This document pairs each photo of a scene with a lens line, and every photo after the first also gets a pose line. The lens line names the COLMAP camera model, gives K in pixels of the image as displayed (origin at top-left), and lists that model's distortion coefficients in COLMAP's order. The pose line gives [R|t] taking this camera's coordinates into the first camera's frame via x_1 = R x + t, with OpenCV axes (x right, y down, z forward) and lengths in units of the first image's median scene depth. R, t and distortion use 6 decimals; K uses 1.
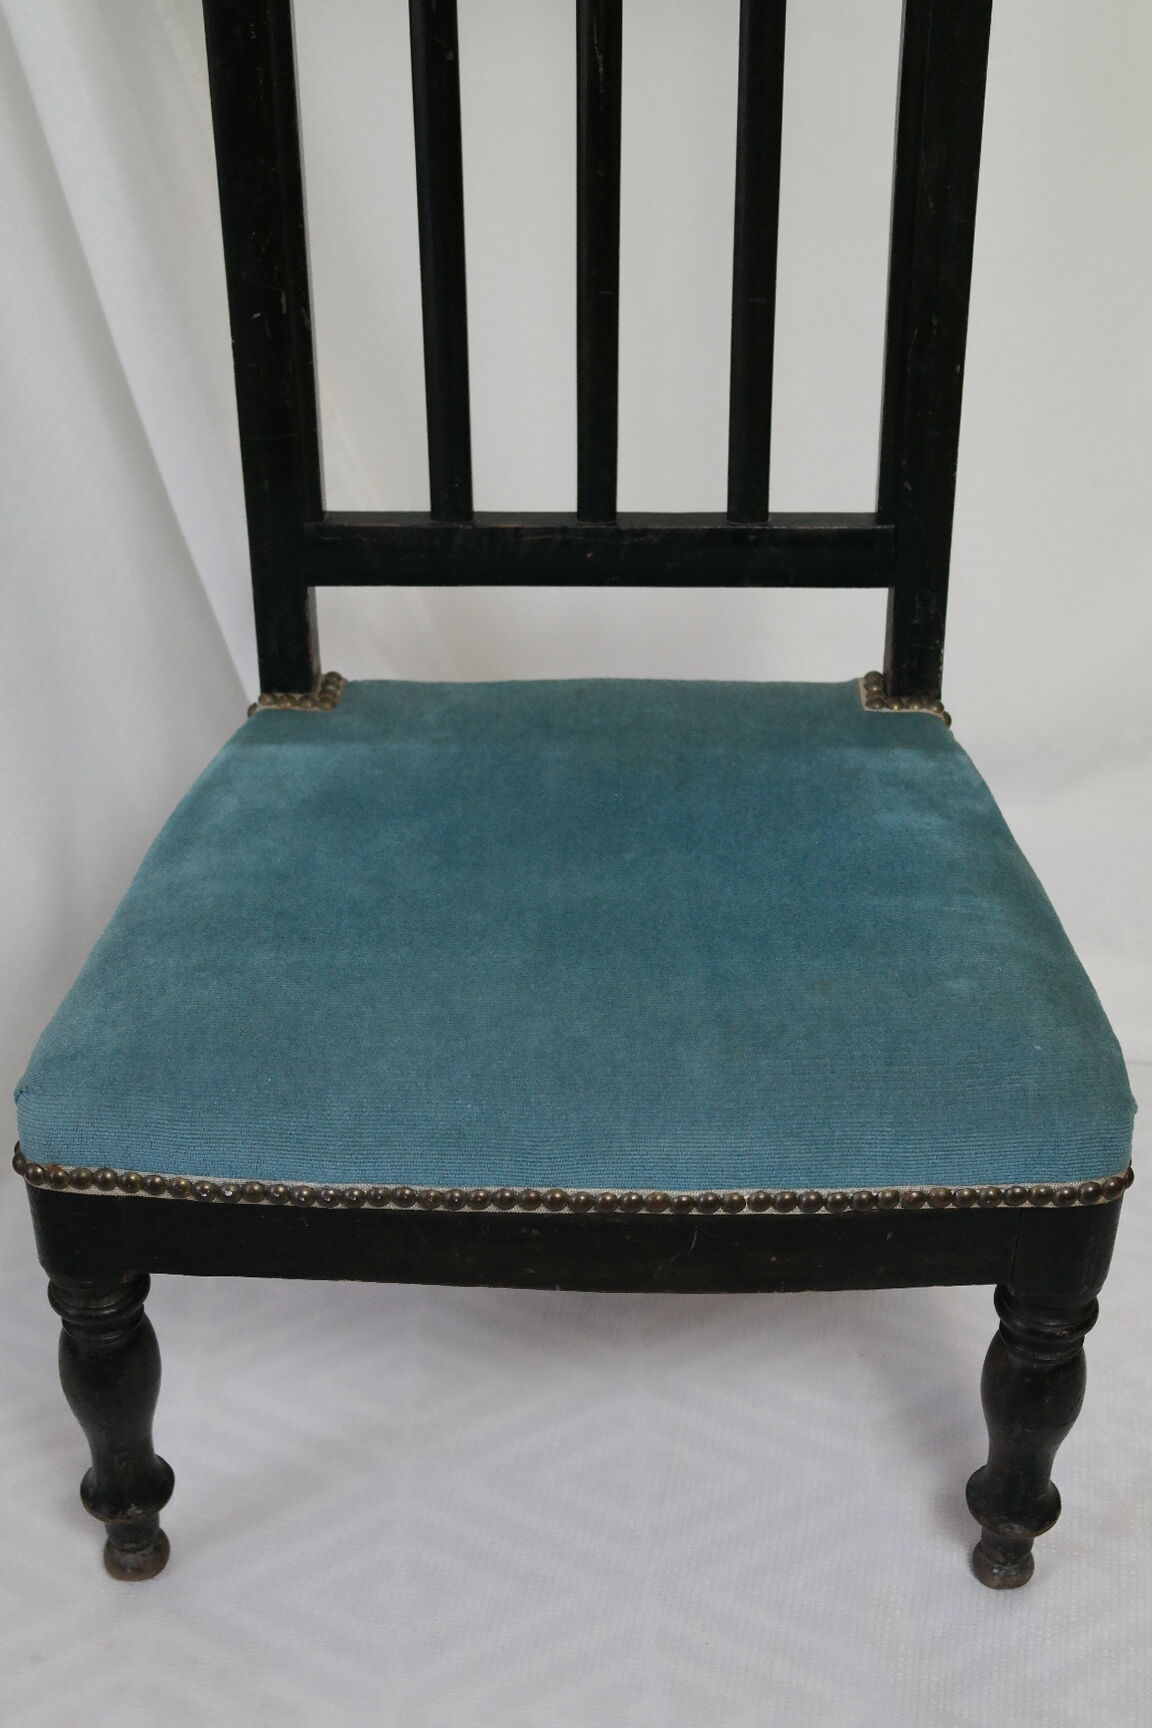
lens RADIAL K [[2383.0, 0, 576.0], [0, 2383.0, 864.0], [0, 0, 1]] dist [0.011519, 0.042993]
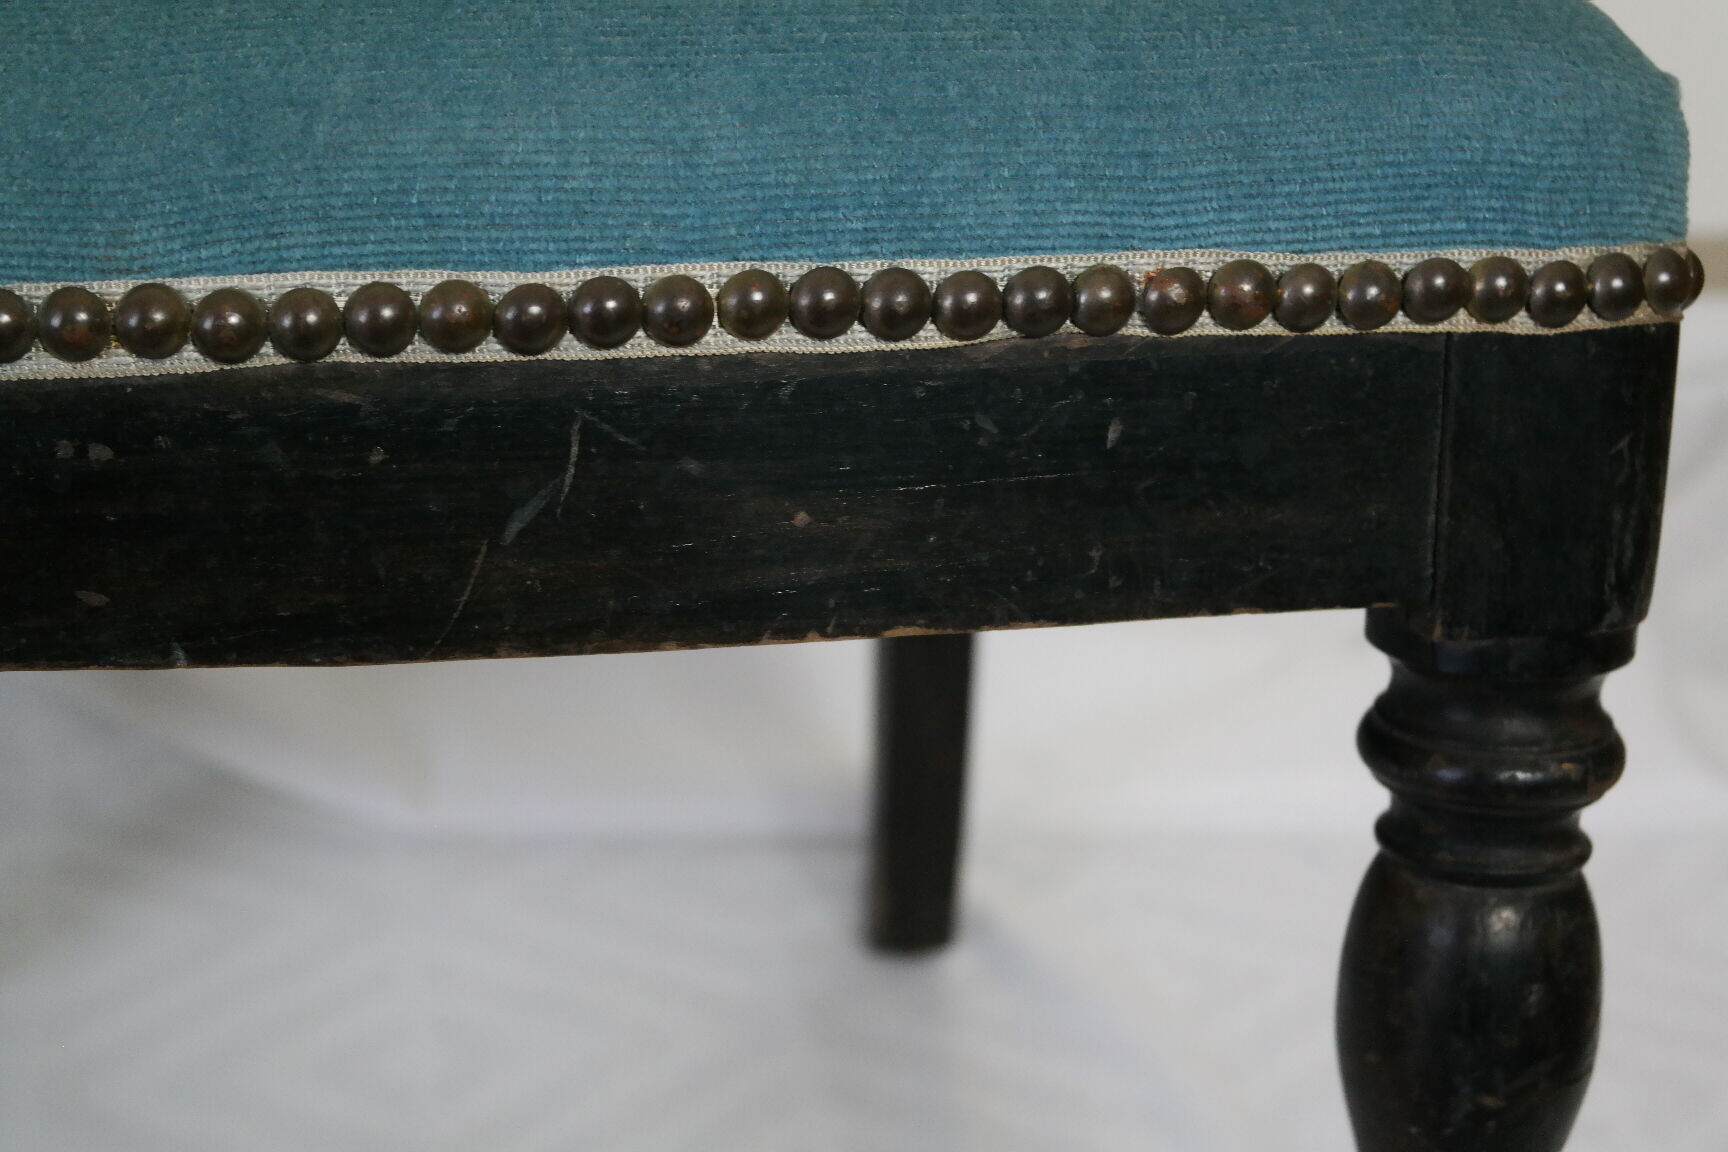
lens RADIAL K [[2524.9, 0, 864.0], [0, 2524.9, 576.0], [0, 0, 1]] dist [-0.050779, -0.013229]
pose [[0.982893, -0.044590, 0.178700, 0.023357], [0.098245, 0.947619, -0.303917, 0.270969], [-0.155787, 0.316274, 0.935789, 0.614559]]
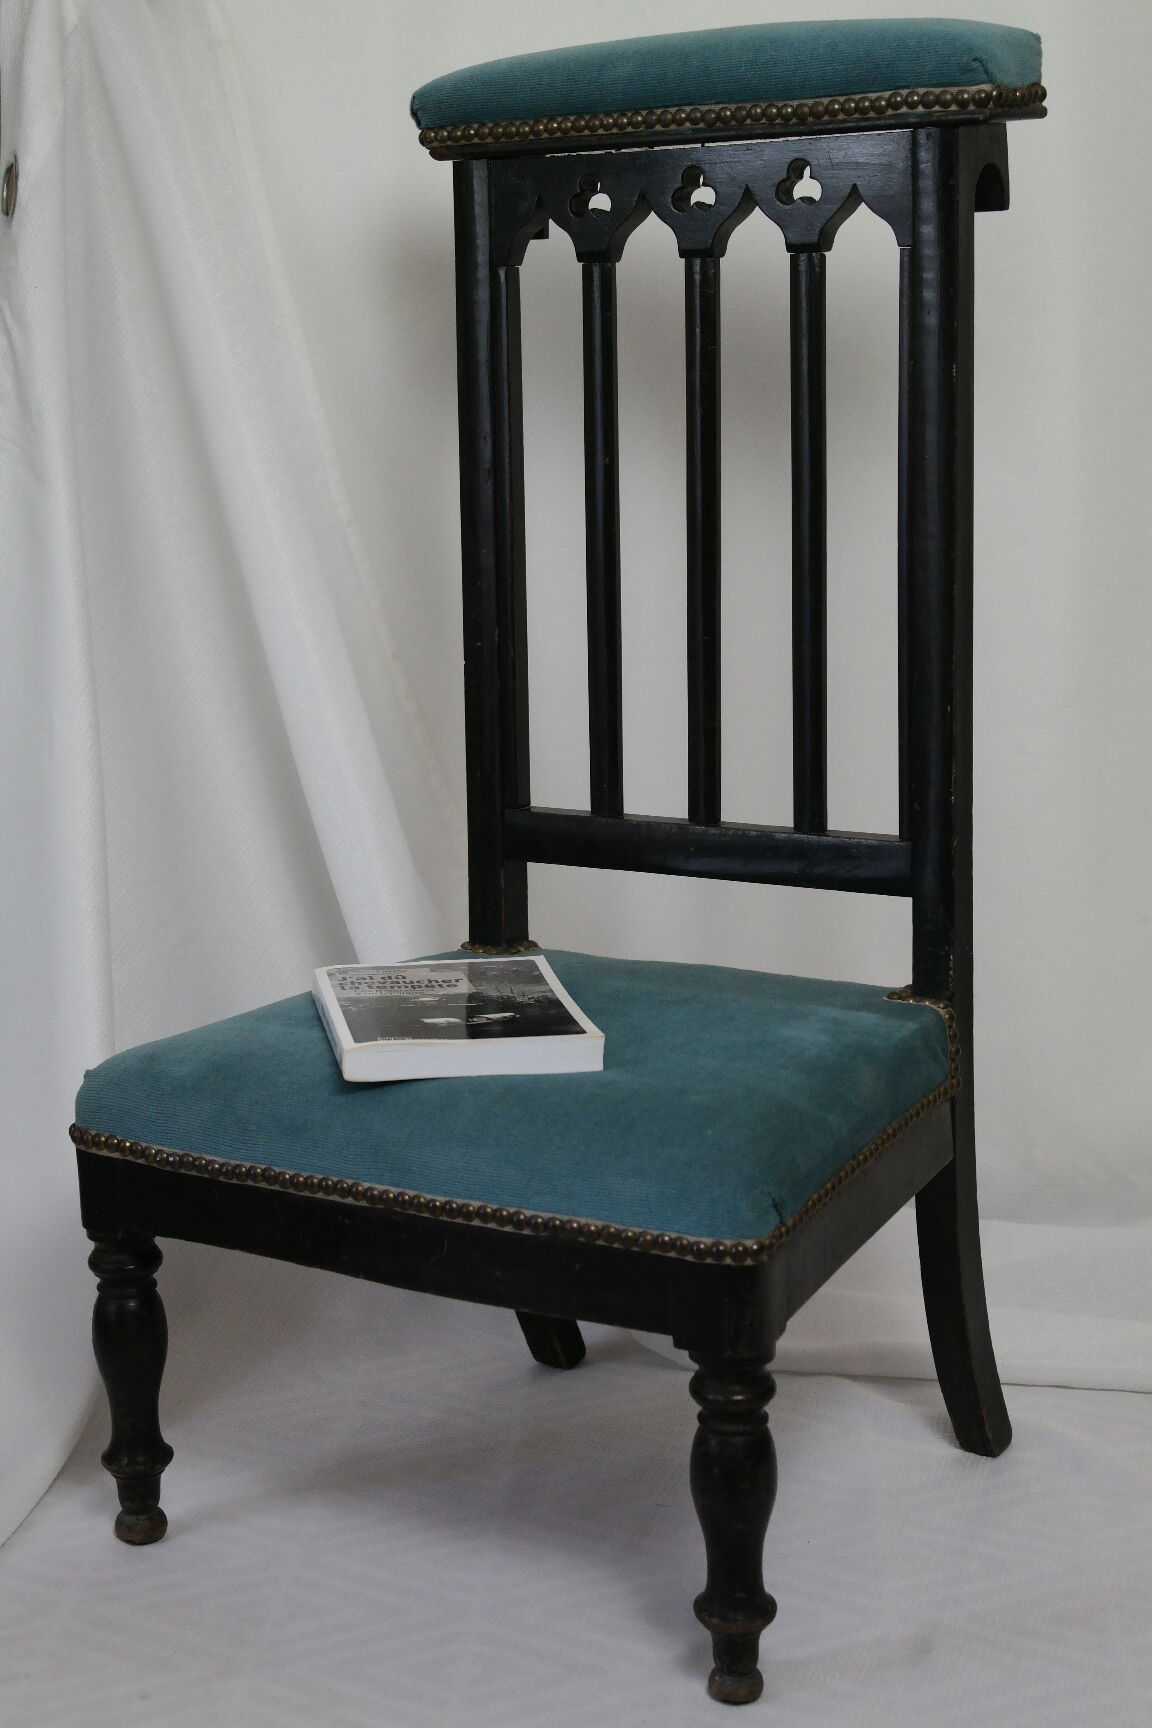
lens RADIAL K [[2988.9, 0, 576.0], [0, 2988.9, 864.0], [0, 0, 1]] dist [0.016200, 0.107792]
pose [[0.835493, 0.079210, -0.543762, 0.925574], [-0.206743, 0.962159, -0.177503, 0.190714], [0.509126, 0.260722, 0.820253, -0.355658]]
